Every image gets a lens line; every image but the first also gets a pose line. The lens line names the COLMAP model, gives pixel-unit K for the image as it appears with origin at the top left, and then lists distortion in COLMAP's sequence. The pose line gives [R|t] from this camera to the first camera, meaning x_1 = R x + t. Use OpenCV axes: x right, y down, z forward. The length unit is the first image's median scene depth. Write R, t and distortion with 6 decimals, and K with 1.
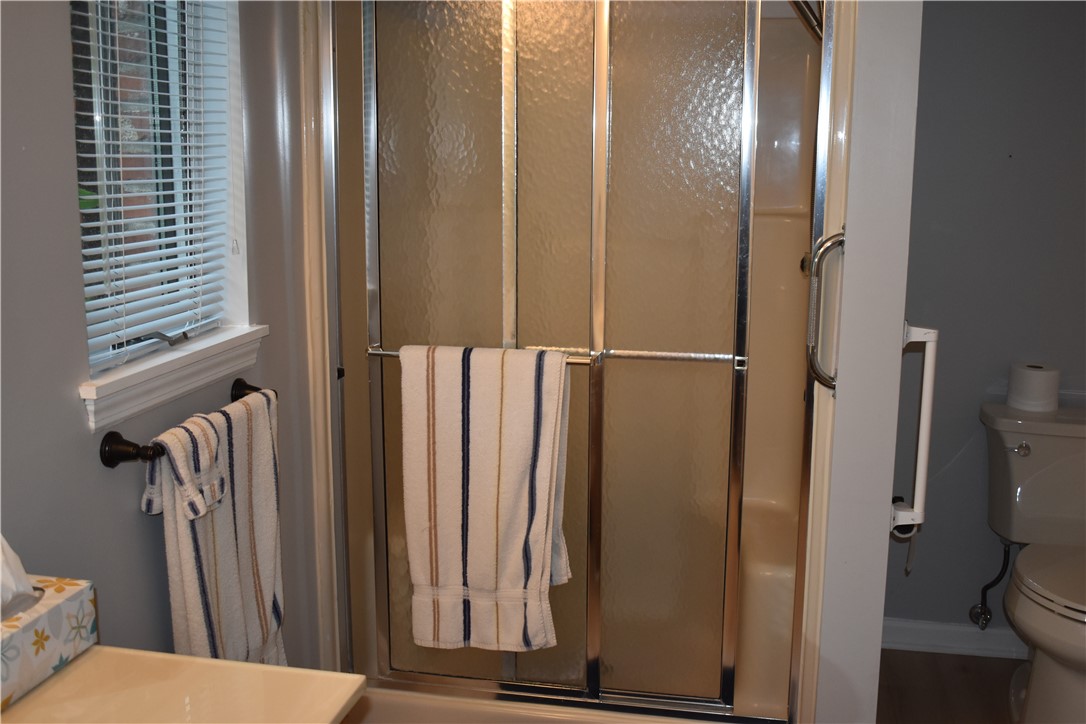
lens RADIAL K [[1180.0, 0, 541.8], [0, 1180.0, 367.8], [0, 0, 1]] dist [-0.031573, 0.000000]
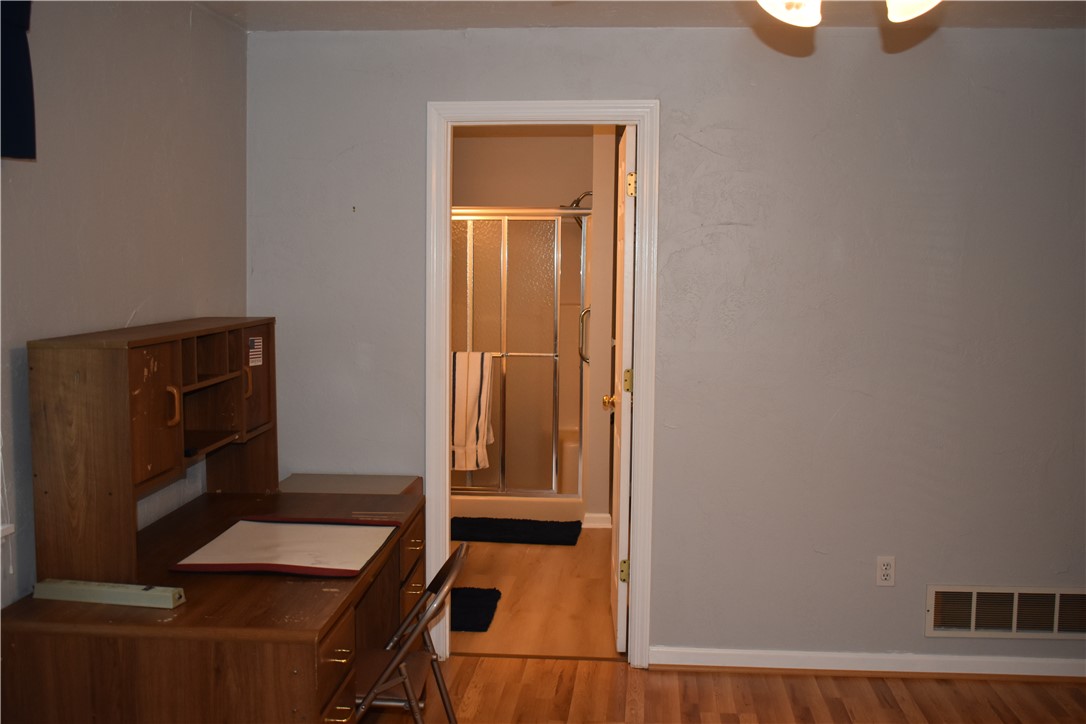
lens RADIAL K [[1180.0, 0, 538.9], [0, 1180.0, 360.7], [0, 0, 1]] dist [-0.031573, 0.000000]
pose [[0.991768, -0.006261, 0.127897, -0.217568], [0.020729, 0.993480, -0.112104, 0.308503], [-0.126362, 0.113832, 0.985431, -1.665481]]
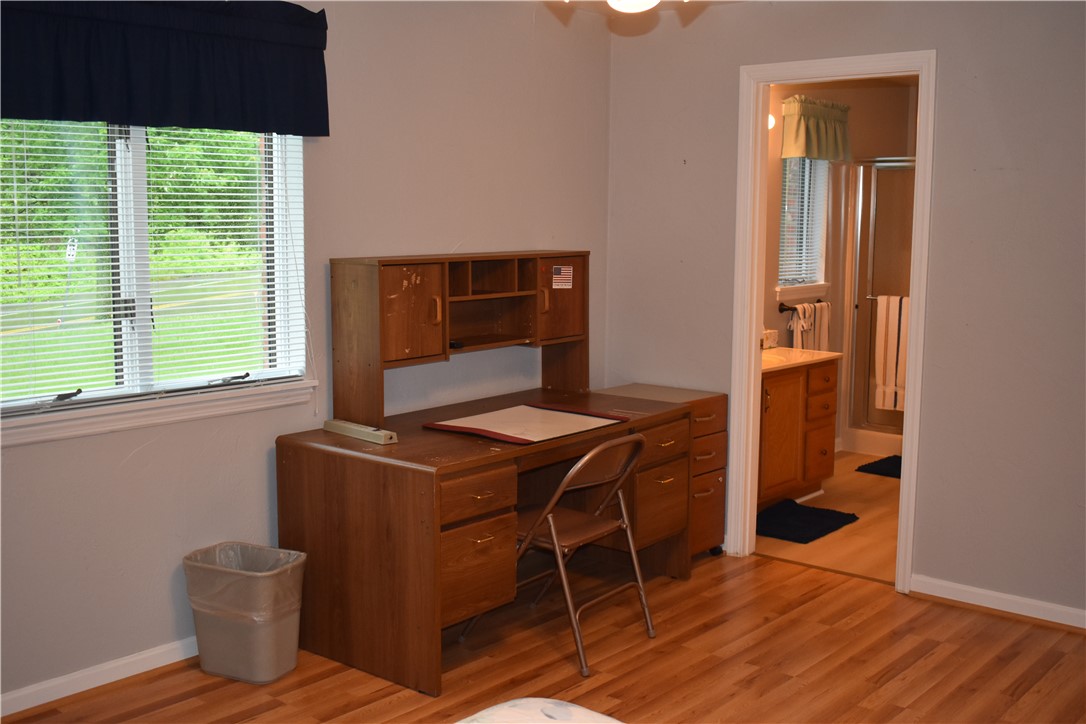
lens RADIAL K [[1180.0, 0, 541.1], [0, 1180.0, 363.7], [0, 0, 1]] dist [-0.031573, 0.000000]
pose [[0.880848, 0.065148, -0.468895, 0.500324], [-0.097500, 0.994217, -0.045024, 0.349791], [0.463250, 0.085377, 0.882105, -1.831451]]
